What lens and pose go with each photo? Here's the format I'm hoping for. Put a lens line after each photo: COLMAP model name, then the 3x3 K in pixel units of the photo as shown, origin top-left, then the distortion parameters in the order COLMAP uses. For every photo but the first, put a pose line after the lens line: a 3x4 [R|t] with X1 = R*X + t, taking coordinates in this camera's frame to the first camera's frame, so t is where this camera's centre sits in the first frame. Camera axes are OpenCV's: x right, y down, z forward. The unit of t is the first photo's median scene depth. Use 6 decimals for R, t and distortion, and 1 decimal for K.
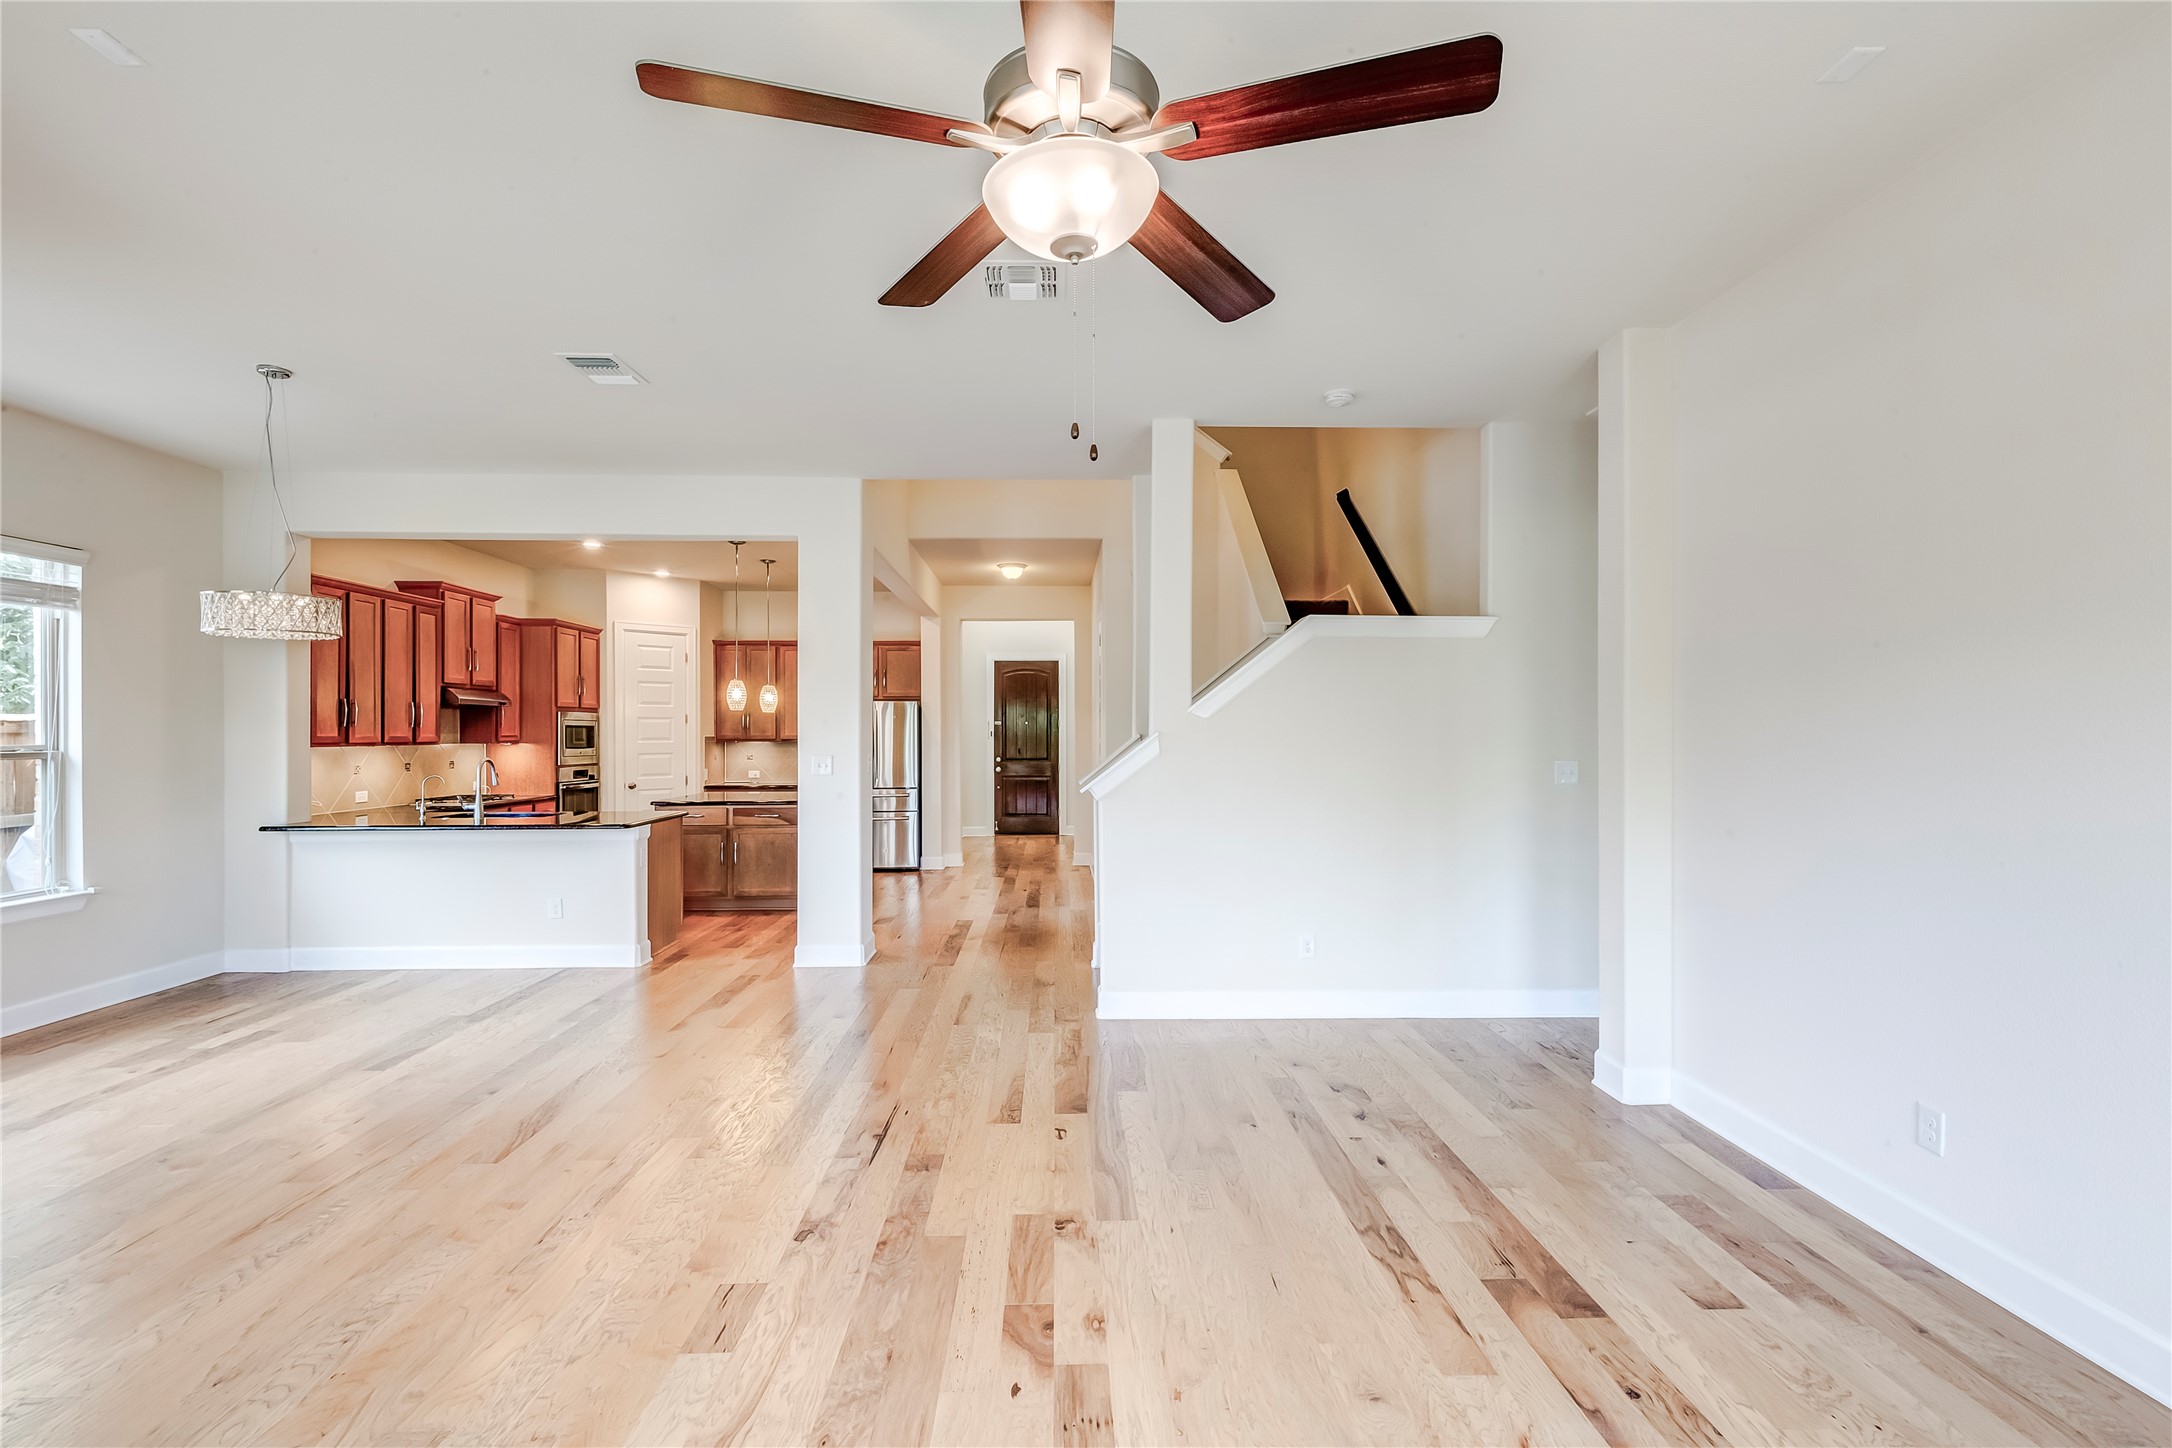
lens RADIAL K [[1002.4, 0, 1086.2], [0, 1002.4, 728.7], [0, 0, 1]] dist [0.011479, -0.002583]
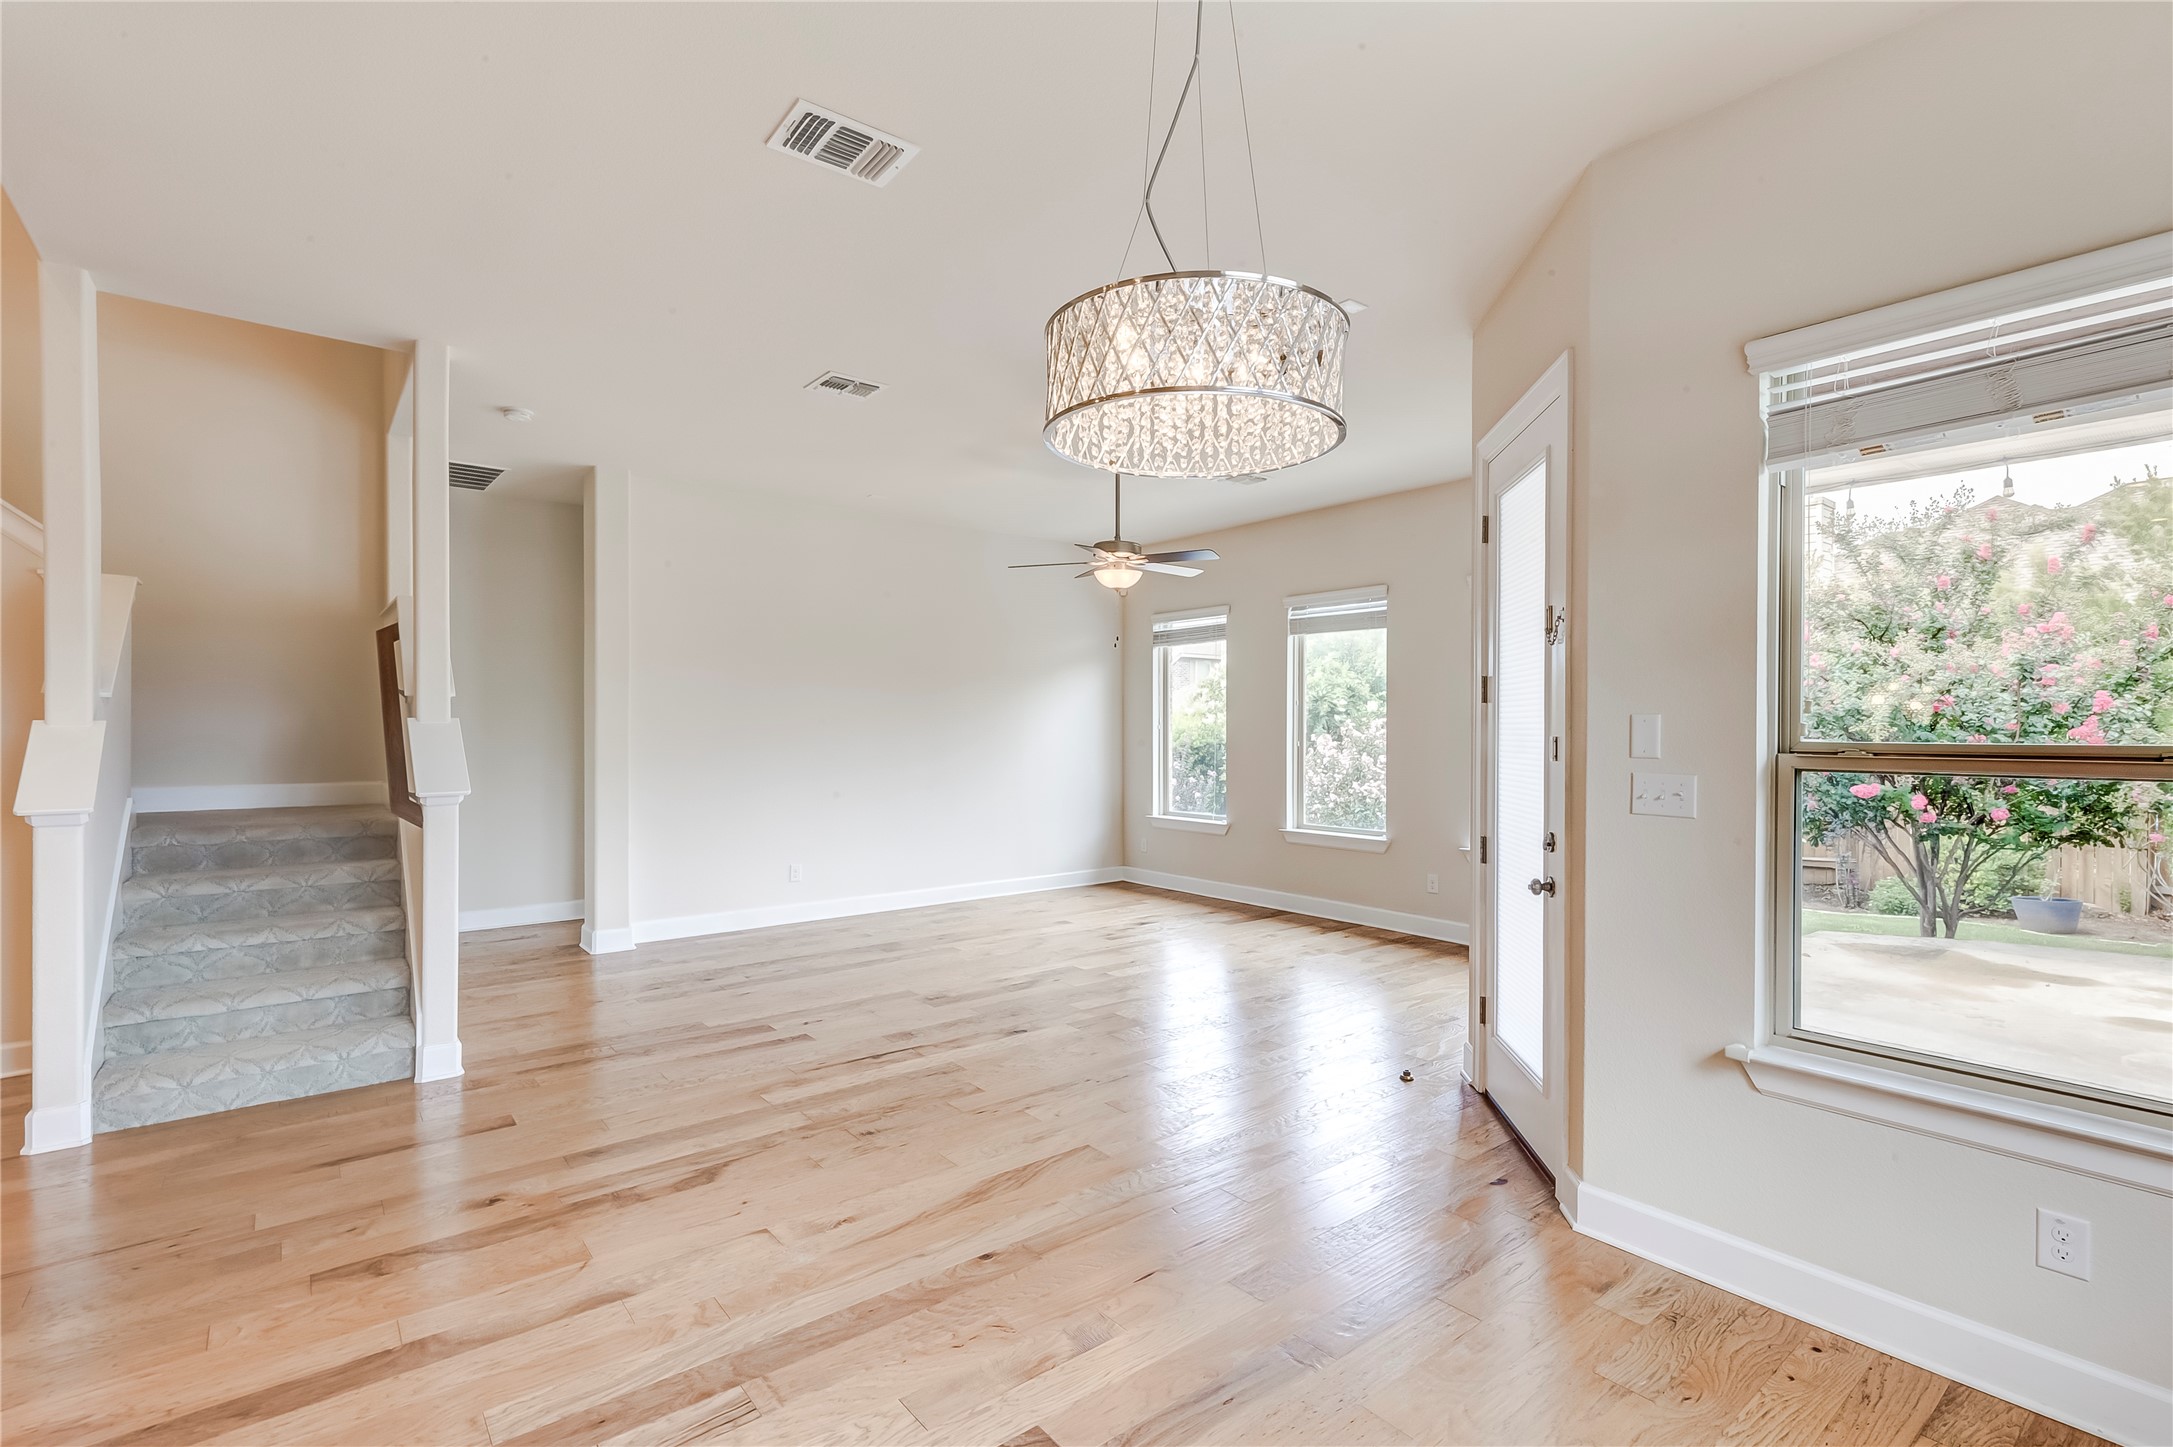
lens RADIAL K [[1002.9, 0, 1085.7], [0, 1002.9, 725.3], [0, 0, 1]] dist [0.011479, -0.002583]
pose [[-0.606036, -0.005507, 0.795418, -1.210920], [-0.003776, 0.999985, 0.004046, 0.000345], [-0.795429, -0.000552, -0.606047, 1.407524]]
